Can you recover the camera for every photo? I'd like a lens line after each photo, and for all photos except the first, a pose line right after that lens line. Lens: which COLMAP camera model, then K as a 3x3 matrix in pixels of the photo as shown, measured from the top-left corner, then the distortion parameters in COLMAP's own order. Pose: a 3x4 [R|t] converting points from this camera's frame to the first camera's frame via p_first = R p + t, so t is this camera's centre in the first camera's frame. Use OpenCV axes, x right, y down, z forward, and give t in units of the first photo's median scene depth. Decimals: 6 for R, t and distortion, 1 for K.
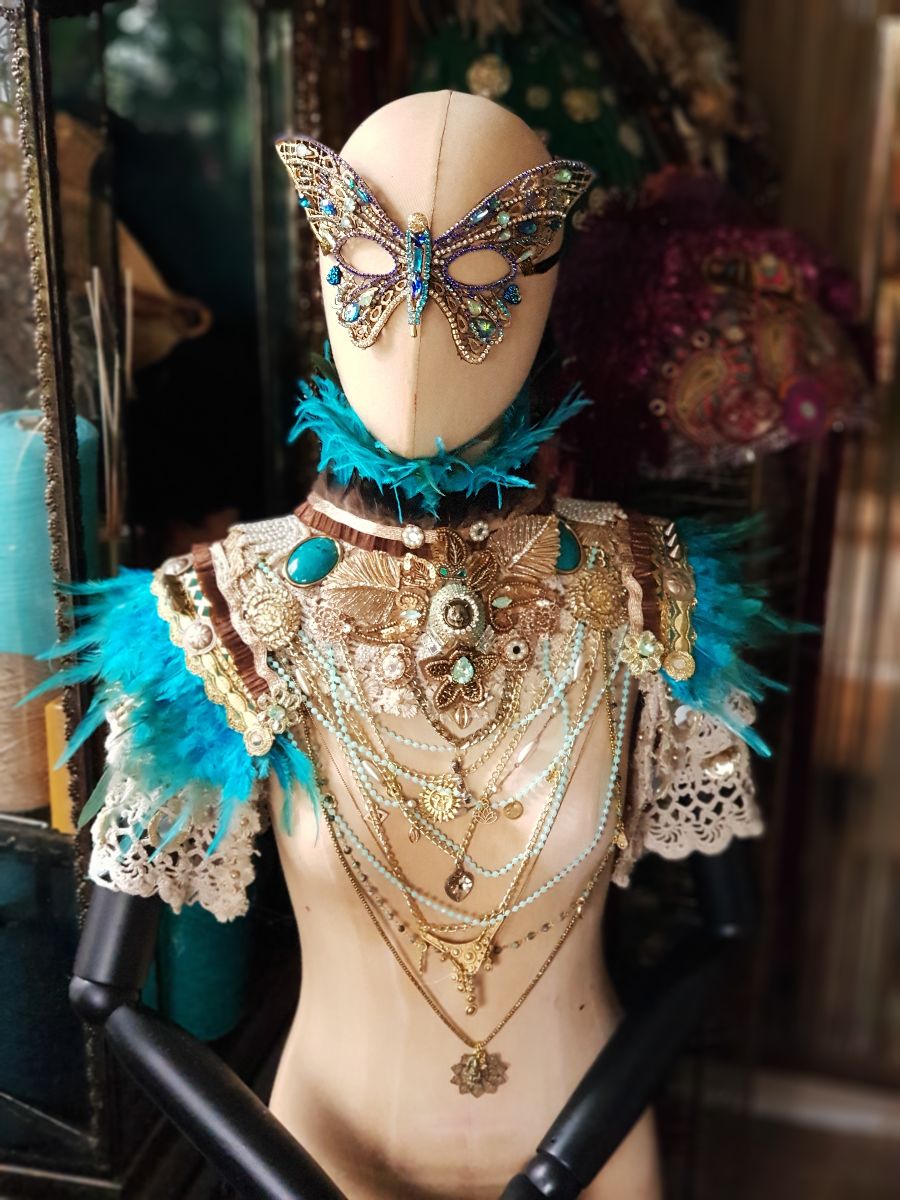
lens RADIAL K [[1617.7, 0, 450.0], [0, 1617.7, 600.0], [0, 0, 1]] dist [0.314762, -1.627491]
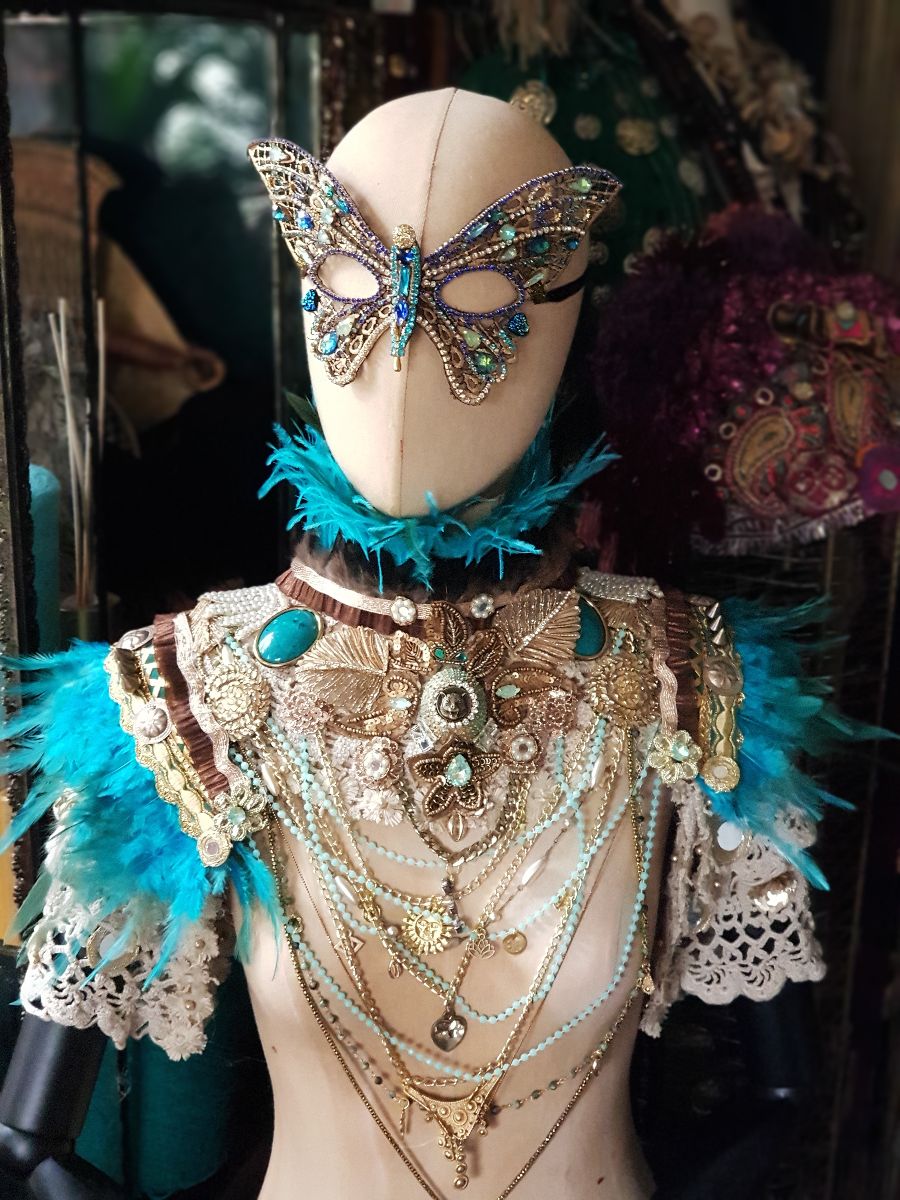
lens RADIAL K [[1617.7, 0, 450.0], [0, 1617.7, 600.0], [0, 0, 1]] dist [0.314762, -1.627491]
pose [[0.997723, 0.023816, -0.063093, 0.053825], [-0.027154, 0.998246, -0.052601, -0.000695], [0.061730, 0.054194, 0.996620, 0.154656]]
